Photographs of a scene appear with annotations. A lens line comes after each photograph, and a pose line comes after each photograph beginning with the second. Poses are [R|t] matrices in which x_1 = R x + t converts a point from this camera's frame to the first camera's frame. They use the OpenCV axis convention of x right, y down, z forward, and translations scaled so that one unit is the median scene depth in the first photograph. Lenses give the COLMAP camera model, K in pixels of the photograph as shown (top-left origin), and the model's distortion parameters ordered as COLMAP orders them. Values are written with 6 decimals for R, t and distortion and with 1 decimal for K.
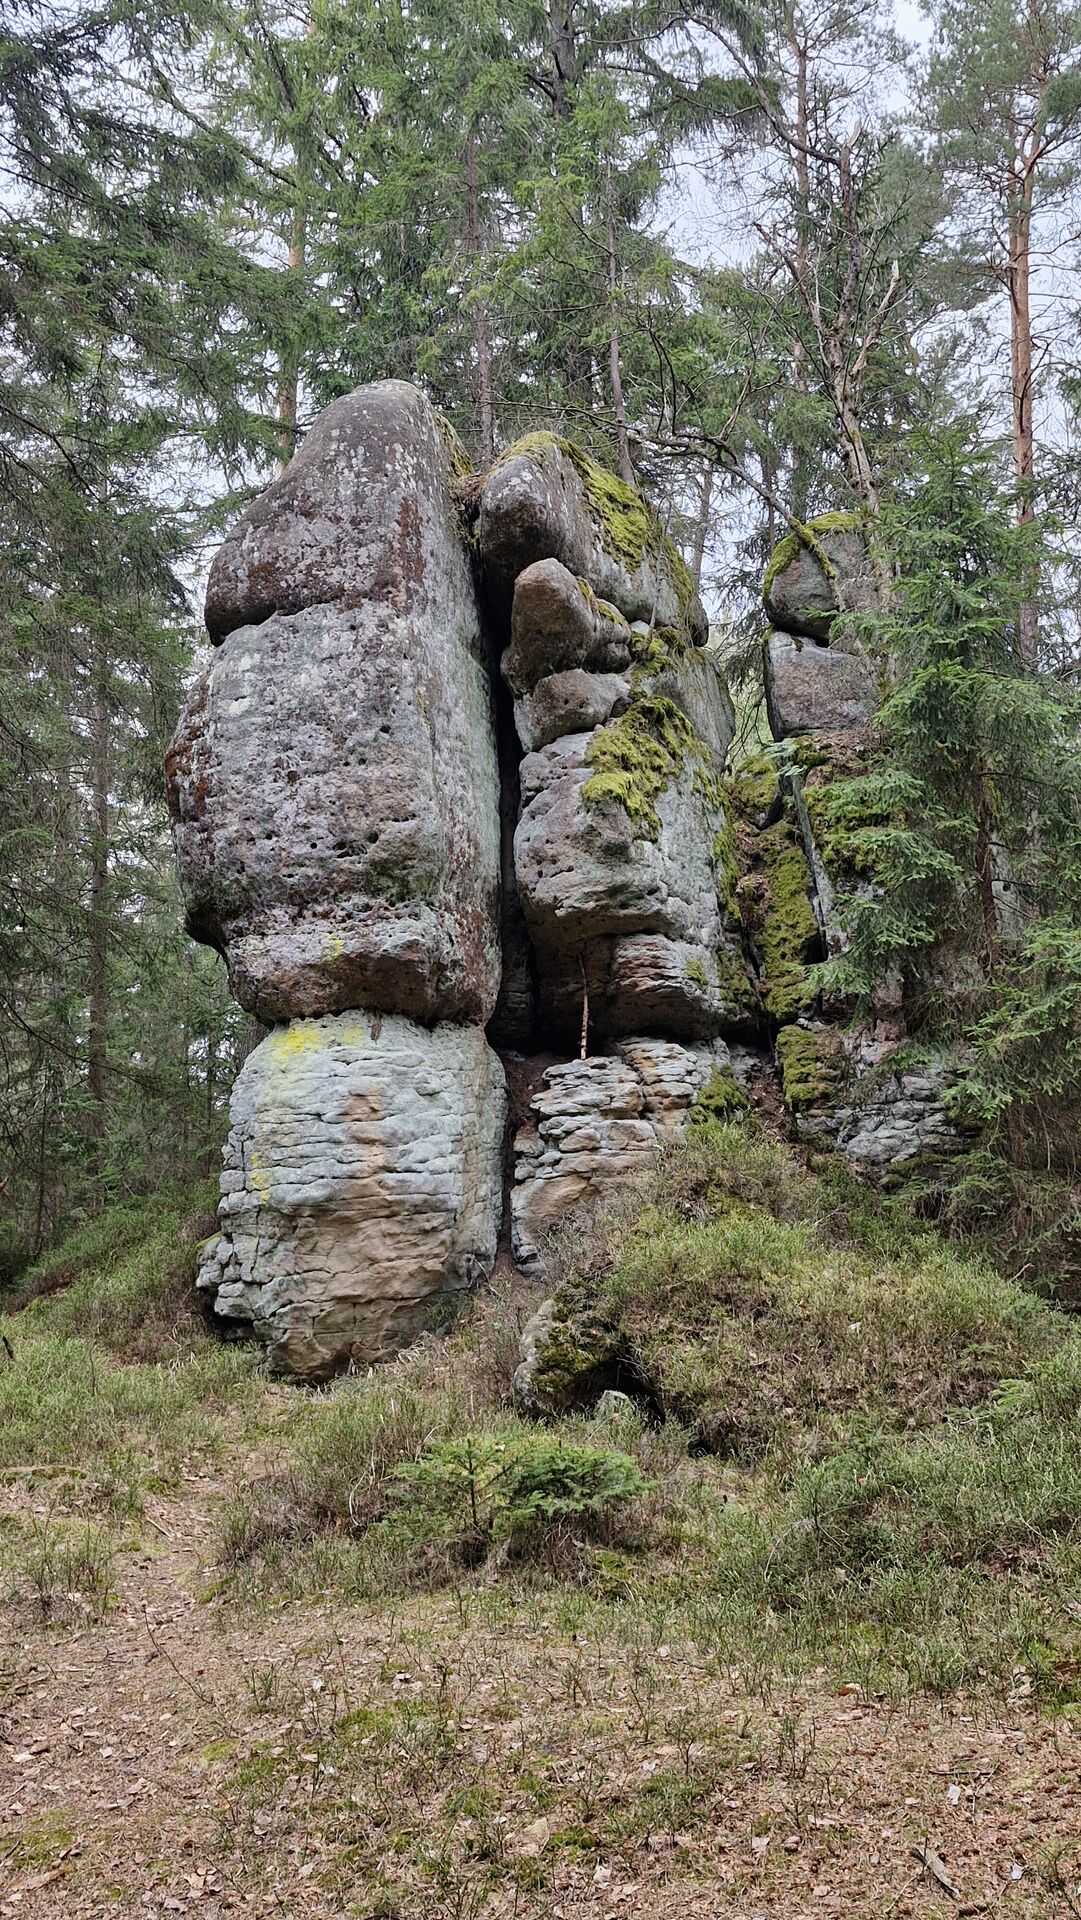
lens RADIAL K [[1354.3, 0, 540.9], [0, 1354.3, 930.9], [0, 0, 1]] dist [0.053157, -0.007422]
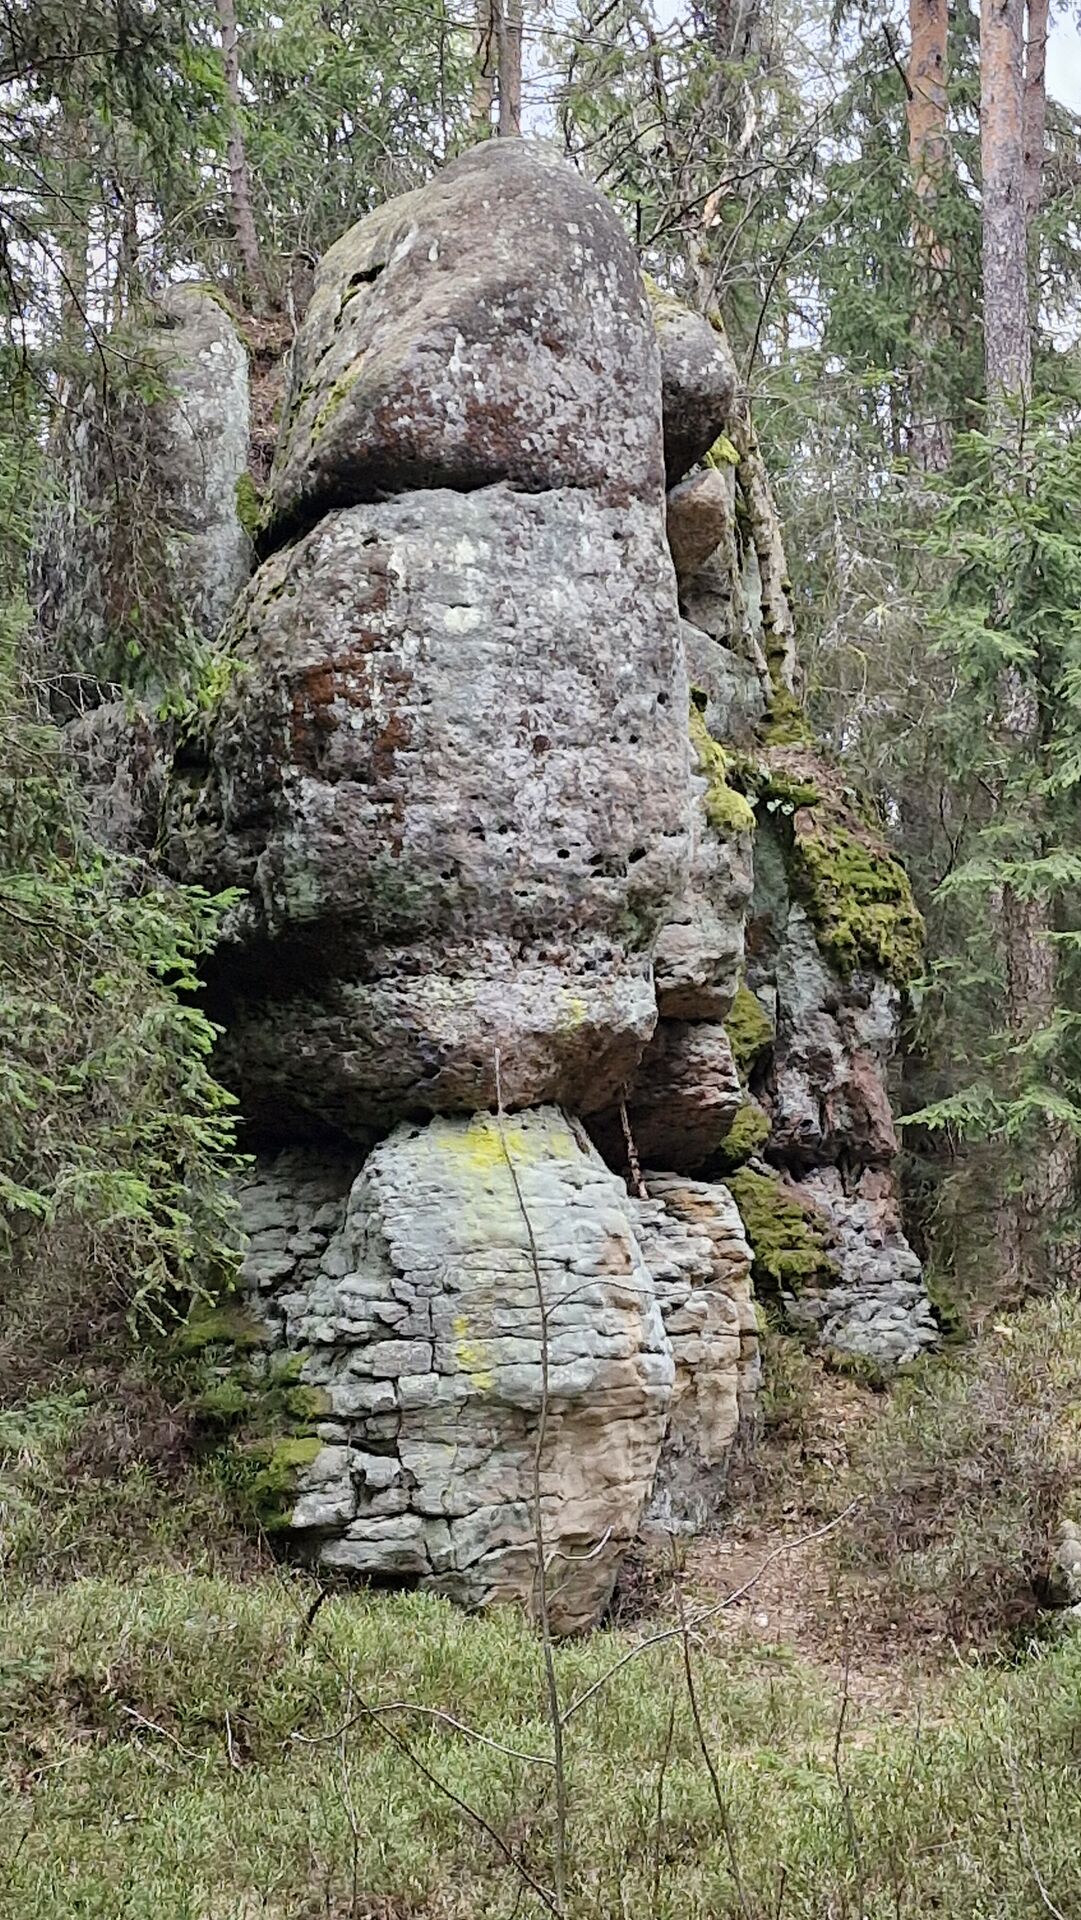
lens RADIAL K [[2389.0, 0, 540.4], [0, 2389.0, 960.7], [0, 0, 1]] dist [0.029755, 0.000000]
pose [[0.828416, 0.120811, 0.546928, -0.798770], [-0.115928, 0.992300, -0.043597, 0.040258], [-0.547984, -0.027288, 0.836043, 0.033245]]
